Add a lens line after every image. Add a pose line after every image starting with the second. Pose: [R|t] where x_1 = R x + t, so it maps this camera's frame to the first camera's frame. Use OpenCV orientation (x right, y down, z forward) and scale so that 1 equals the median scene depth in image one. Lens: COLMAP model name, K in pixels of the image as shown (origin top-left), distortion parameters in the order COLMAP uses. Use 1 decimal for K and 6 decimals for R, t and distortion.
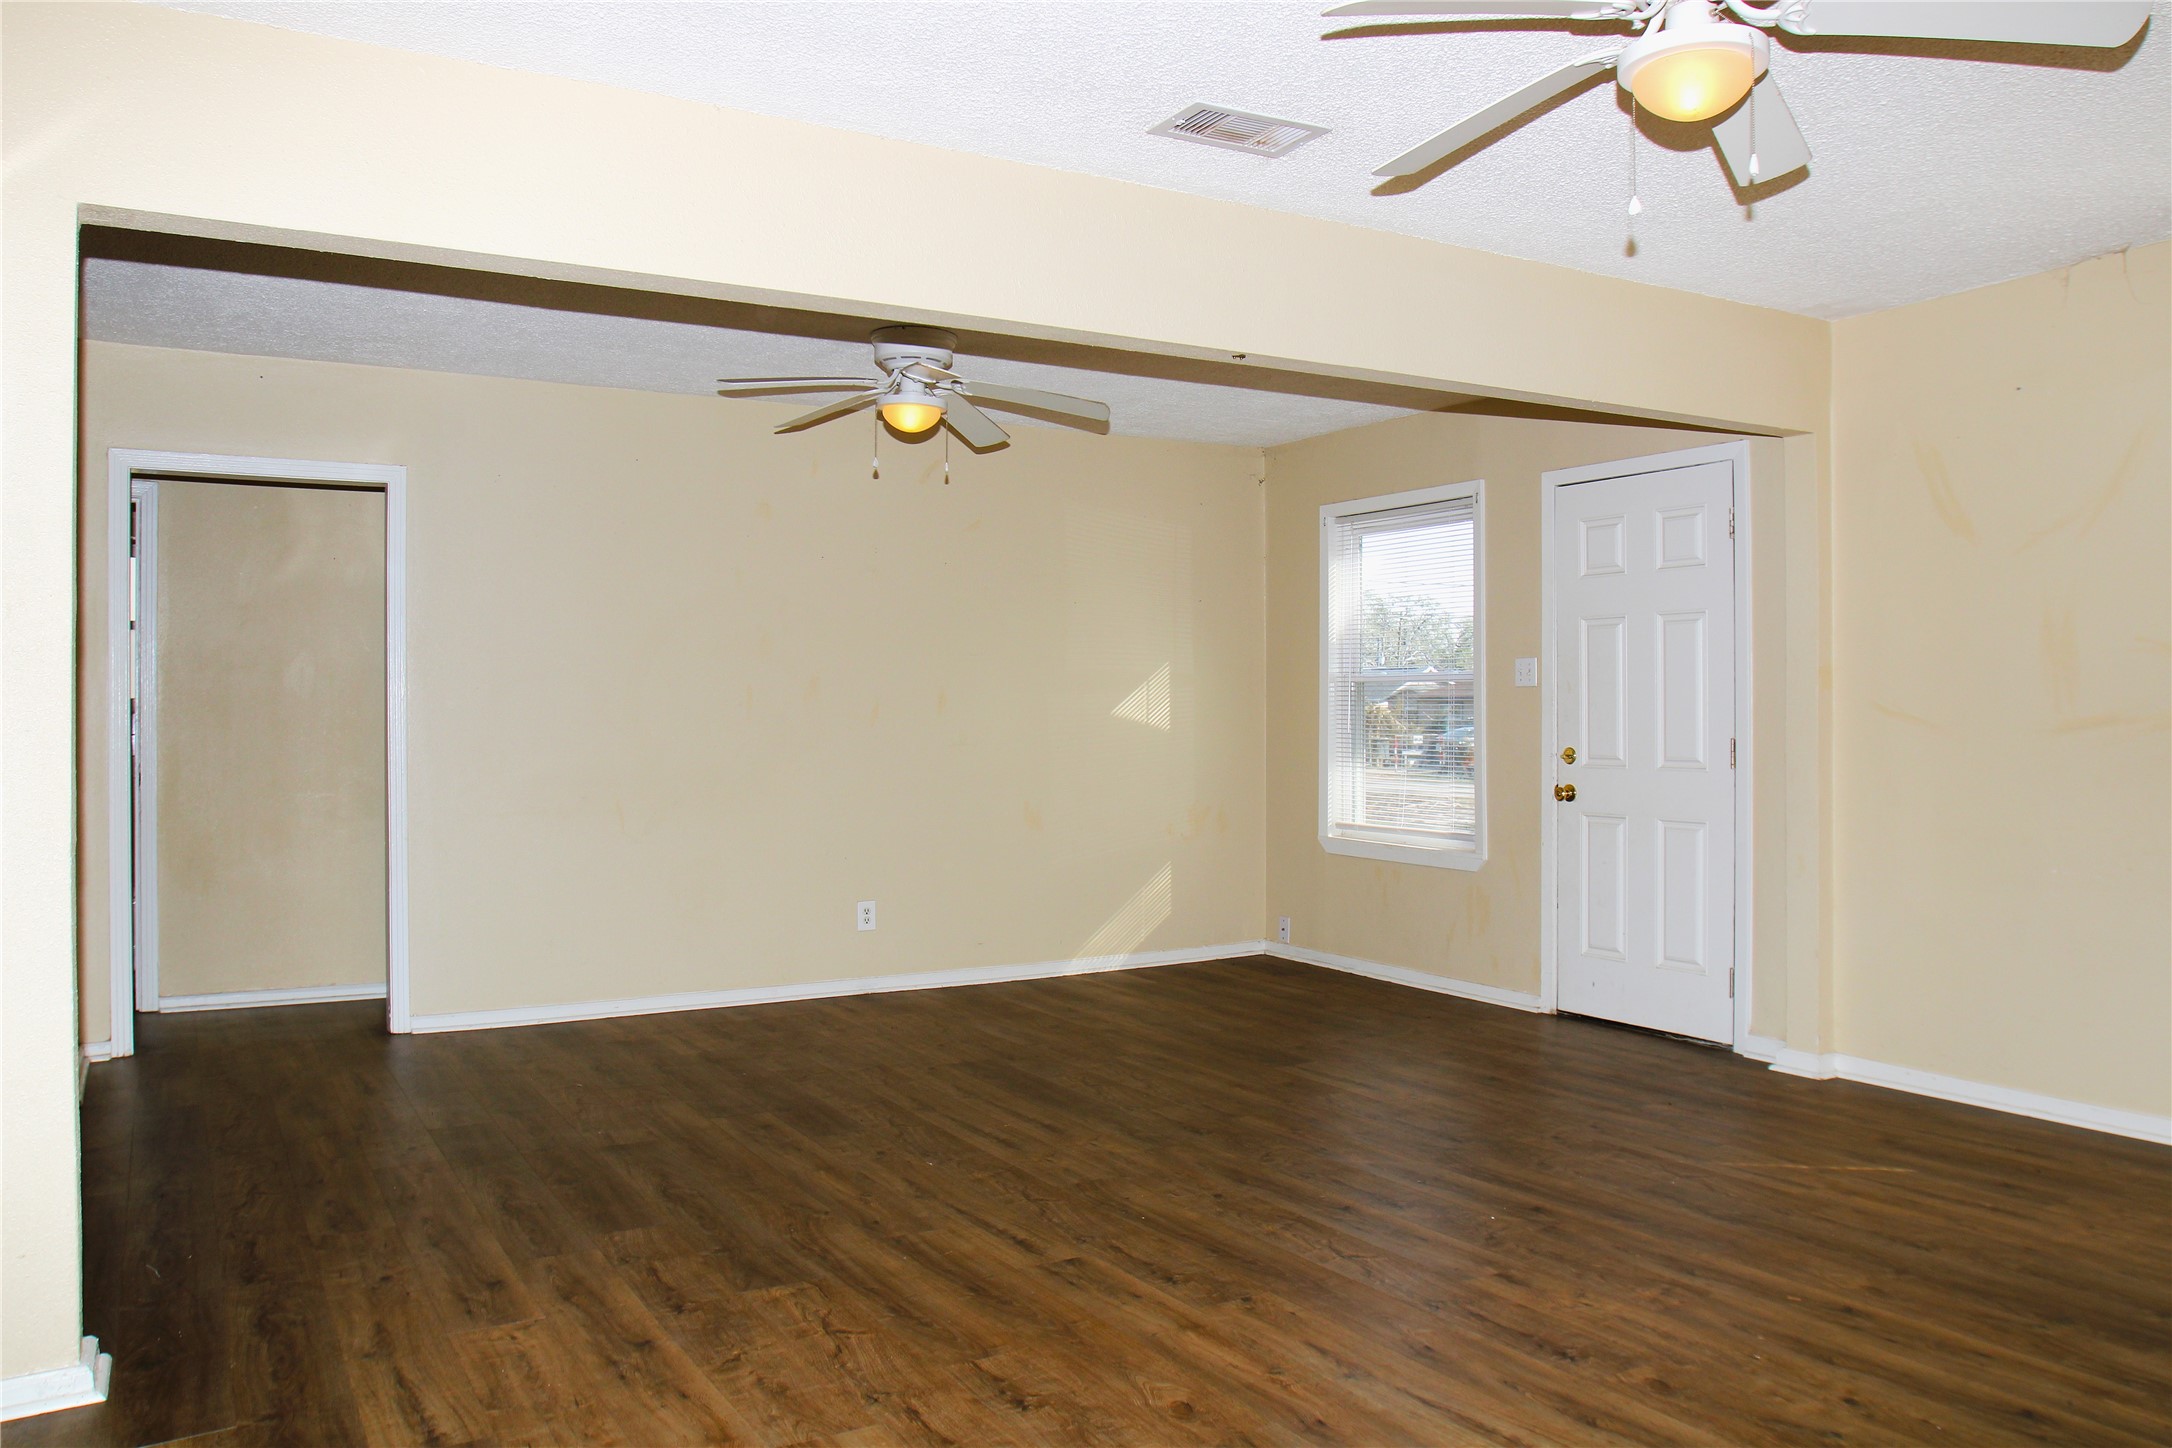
lens RADIAL K [[1712.0, 0, 1086.0], [0, 1712.0, 724.0], [0, 0, 1]] dist [-0.004335, -0.000381]
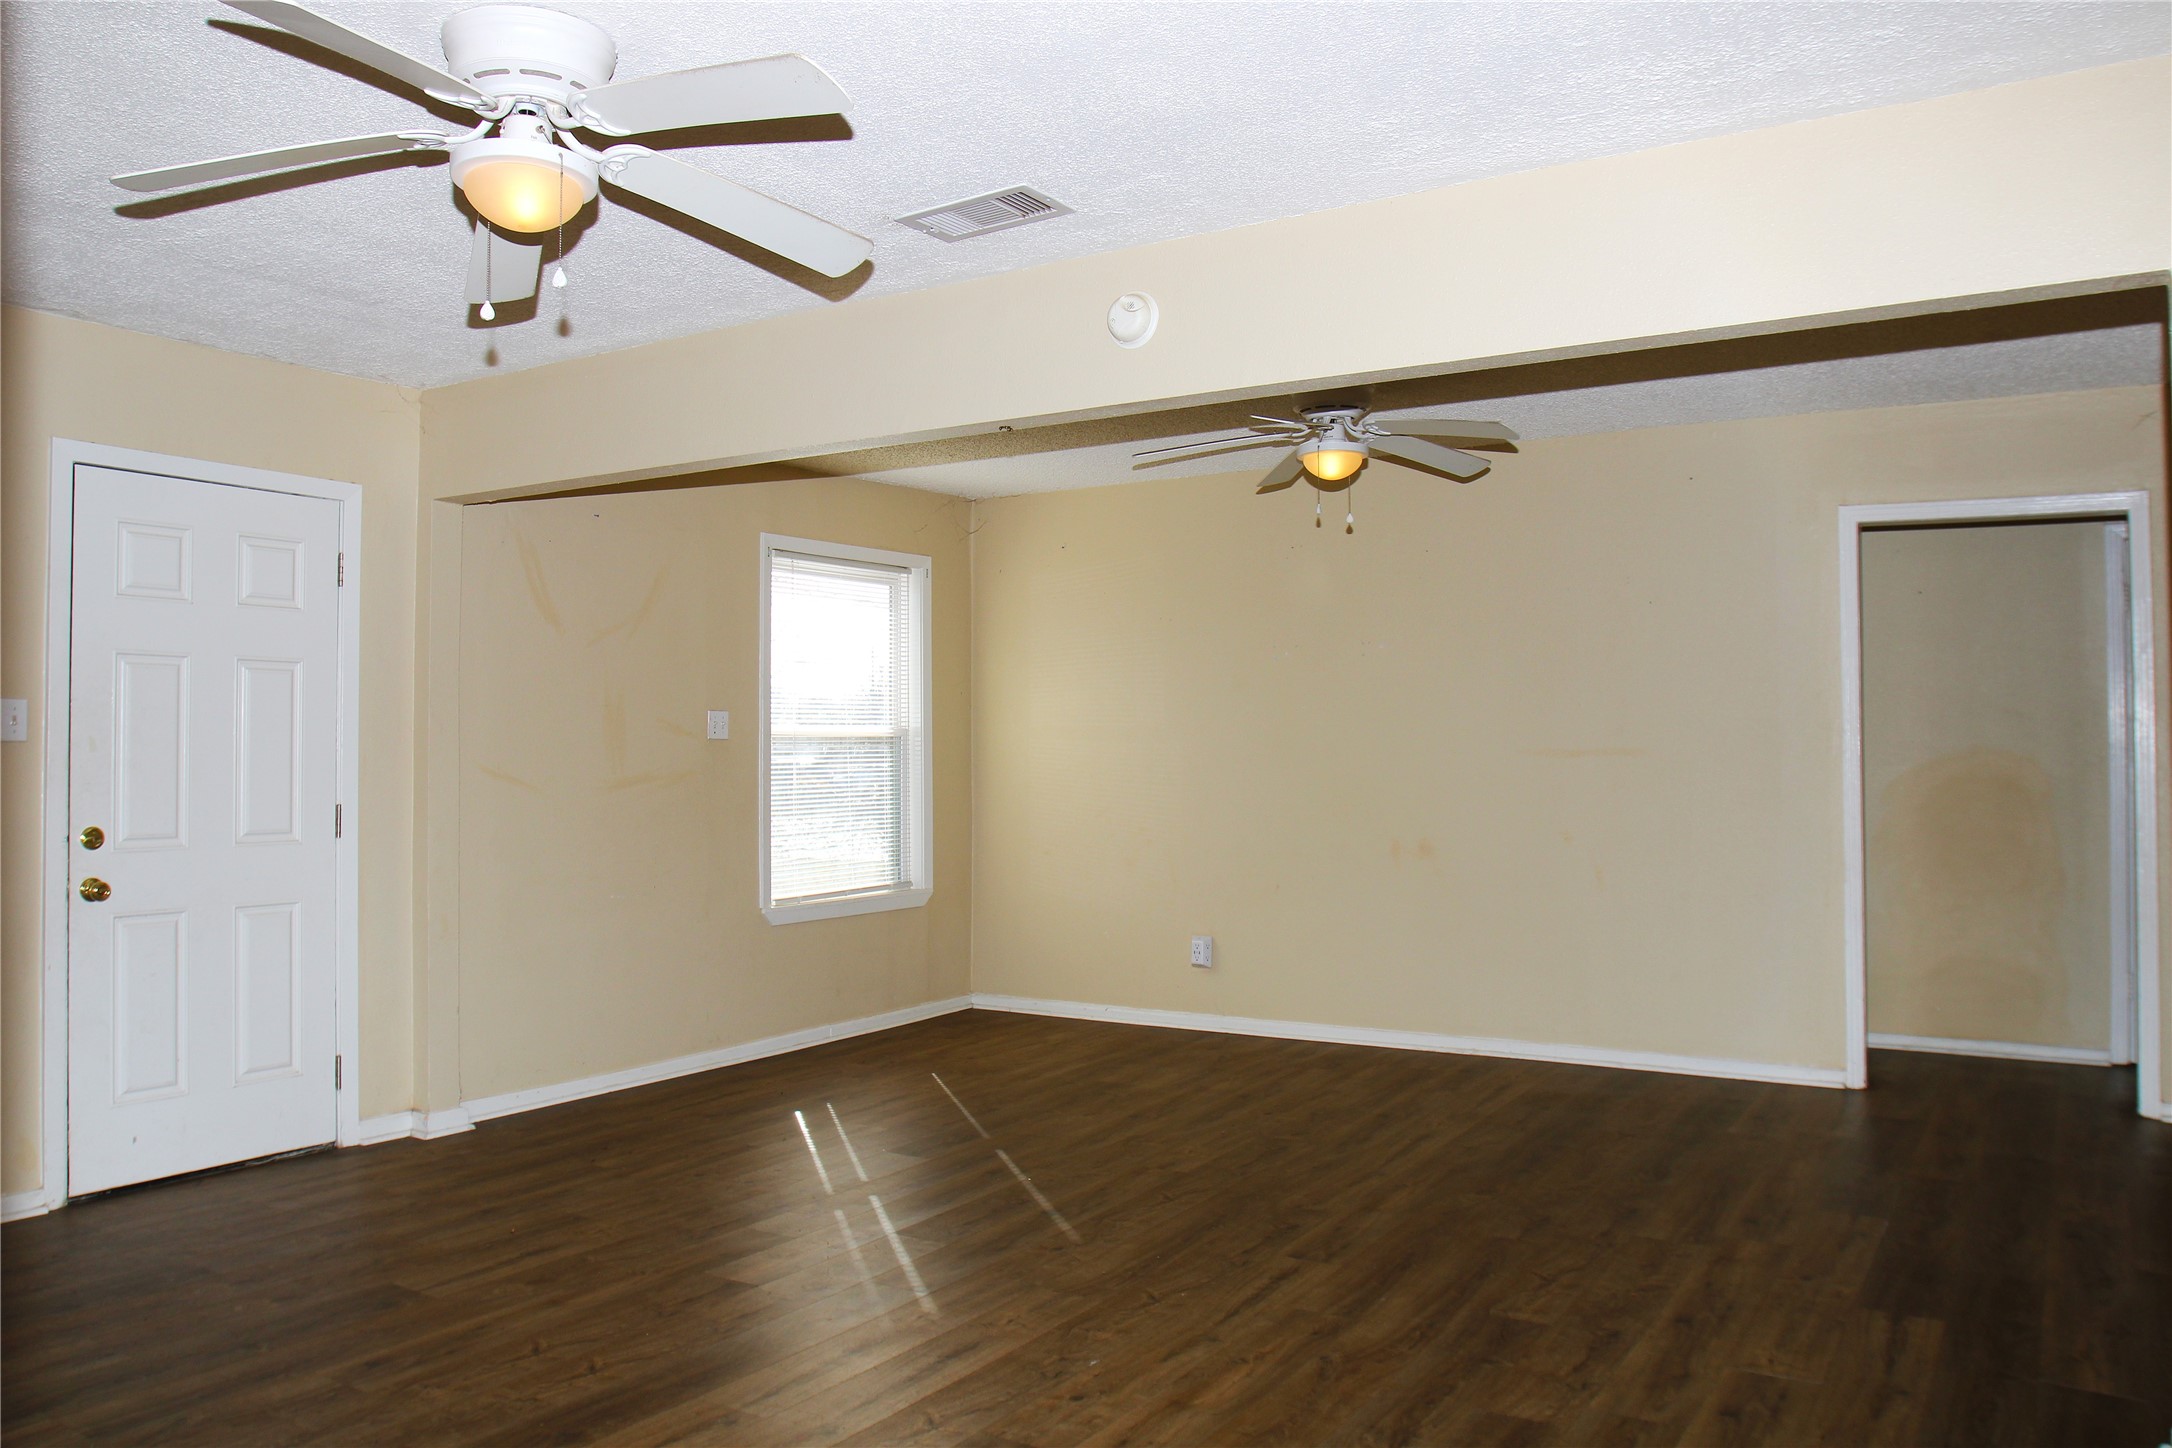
lens RADIAL K [[1642.5, 0, 1116.7], [0, 1642.5, 720.1], [0, 0, 1]] dist [-0.103159, 0.055653]
pose [[-0.505476, 0.027618, 0.862399, -0.820979], [0.013952, 0.999619, -0.023835, -0.015158], [-0.862728, -0.000015, -0.505668, 1.529436]]
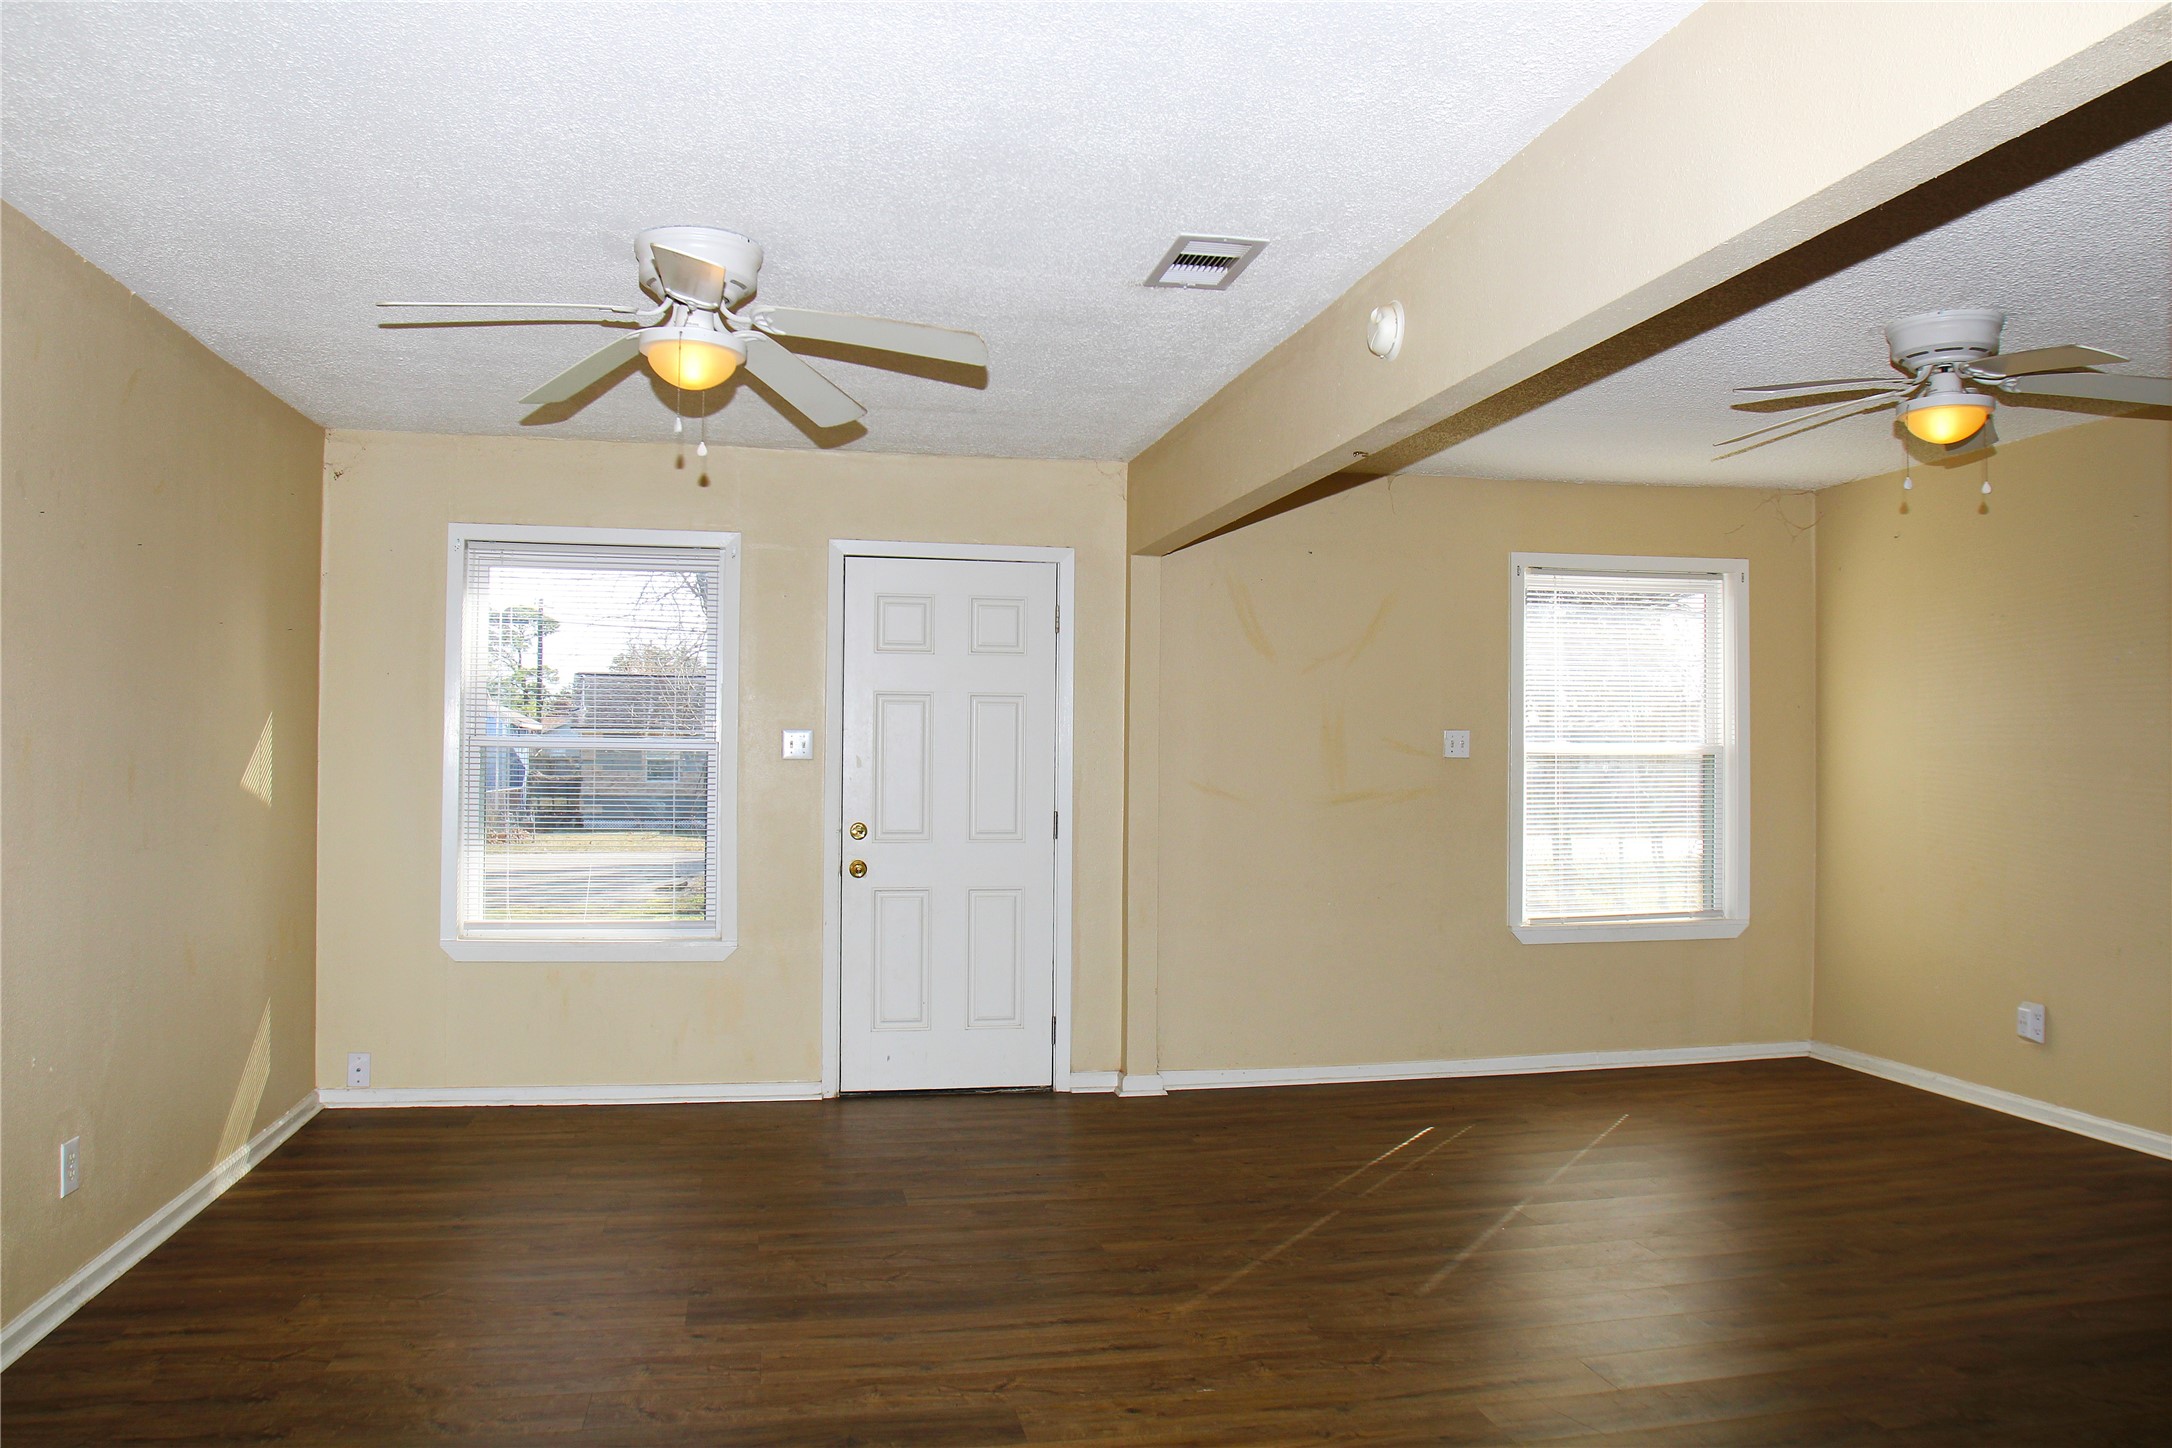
lens RADIAL K [[1642.5, 0, 1116.7], [0, 1642.5, 720.1], [0, 0, 1]] dist [-0.103159, 0.055653]
pose [[0.290704, 0.029423, 0.956361, -0.913080], [-0.003206, 0.999551, -0.029778, -0.027565], [-0.956808, 0.005591, 0.290668, 0.924963]]
